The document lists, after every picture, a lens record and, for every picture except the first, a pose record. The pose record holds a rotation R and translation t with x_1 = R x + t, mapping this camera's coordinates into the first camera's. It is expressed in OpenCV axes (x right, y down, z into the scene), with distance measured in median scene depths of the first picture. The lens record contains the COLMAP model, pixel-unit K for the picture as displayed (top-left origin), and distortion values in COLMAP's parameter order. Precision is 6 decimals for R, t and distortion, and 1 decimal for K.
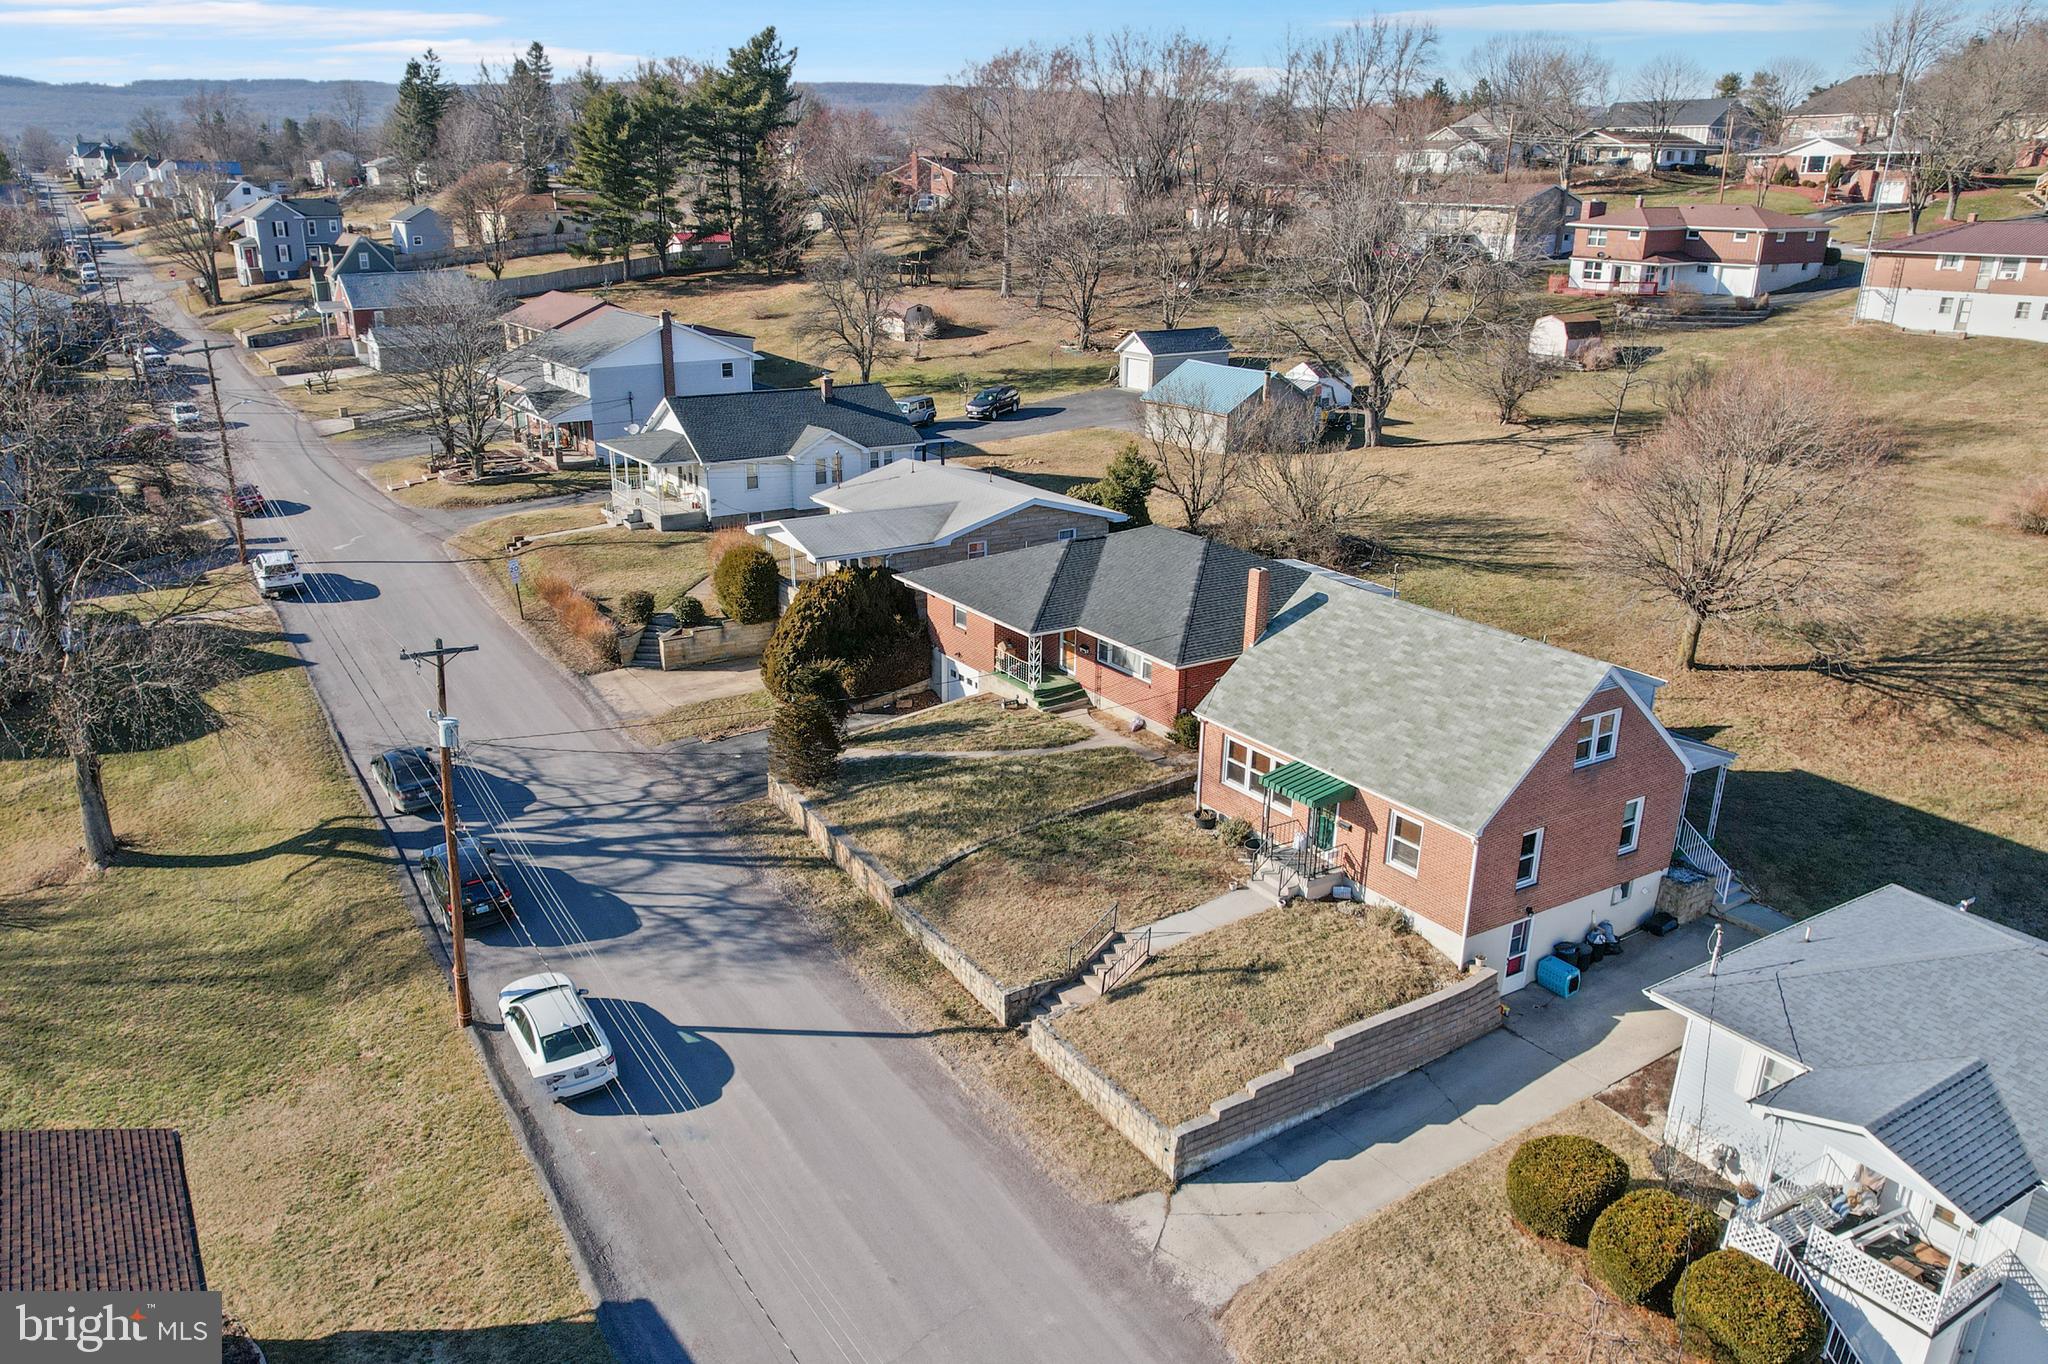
lens RADIAL K [[1499.8, 0, 985.0], [0, 1499.8, 779.2], [0, 0, 1]] dist [-0.044351, 0.024691]
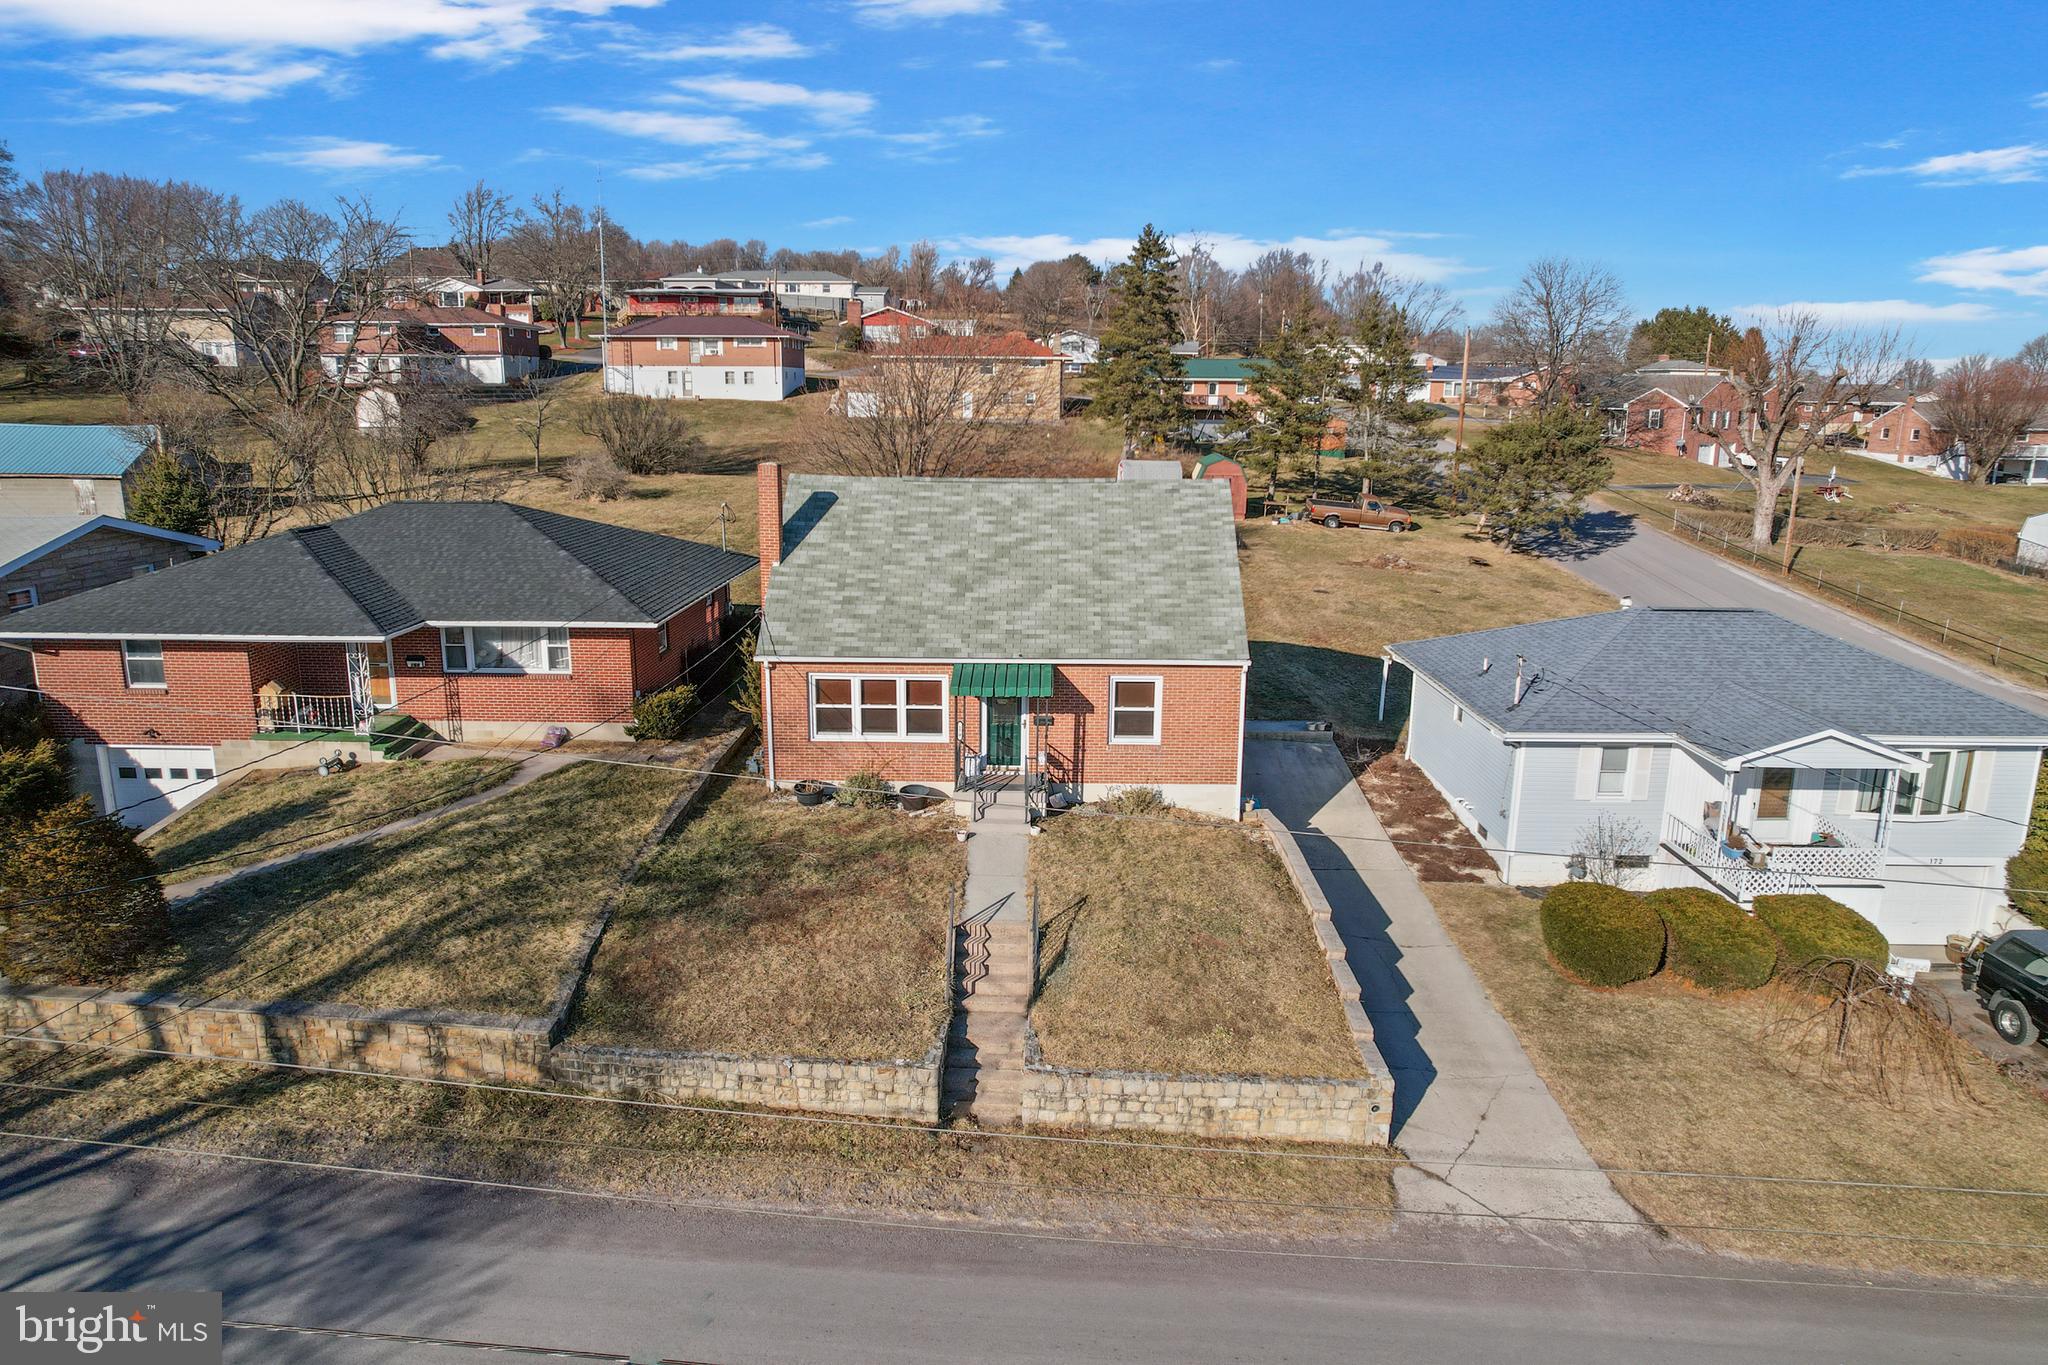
lens RADIAL K [[1292.7, 0, 1023.6], [0, 1292.7, 686.2], [0, 0, 1]] dist [-0.039230, 0.001437]
pose [[0.538611, -0.187116, 0.821515, -0.336793], [0.307383, 0.951465, 0.015185, -0.000885], [-0.784484, 0.244341, 0.569985, 0.582389]]
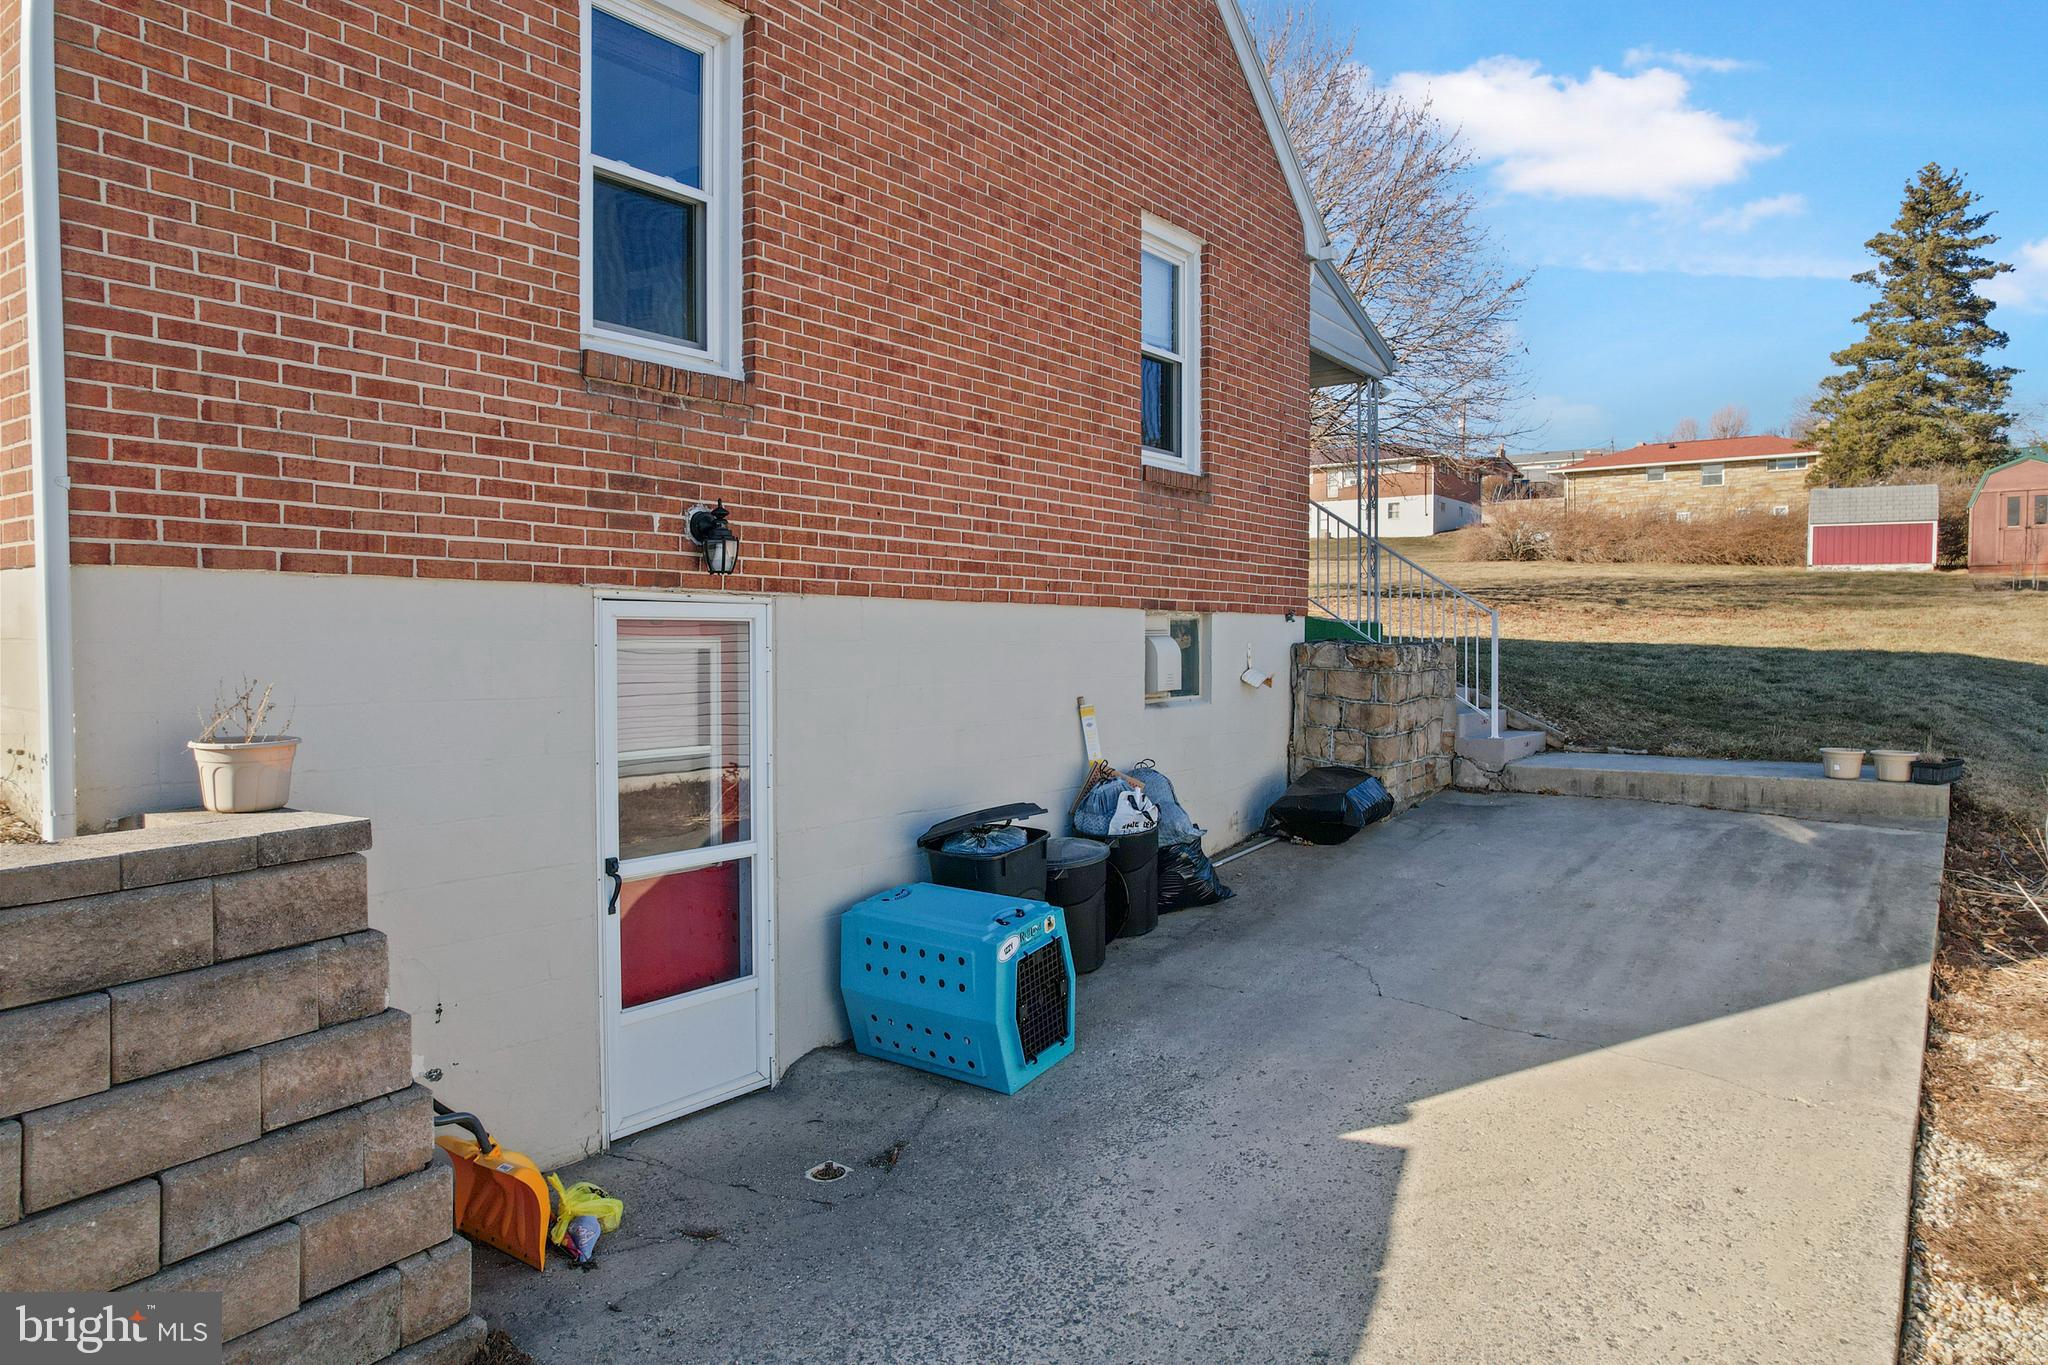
lens RADIAL K [[1306.1, 0, 1026.5], [0, 1306.1, 679.0], [0, 0, 1]] dist [-0.065098, 0.051509]
pose [[0.928184, -0.014783, 0.371828, 0.318577], [0.141621, 0.938052, -0.316230, 0.140432], [-0.344120, 0.346178, 0.872778, 0.806823]]
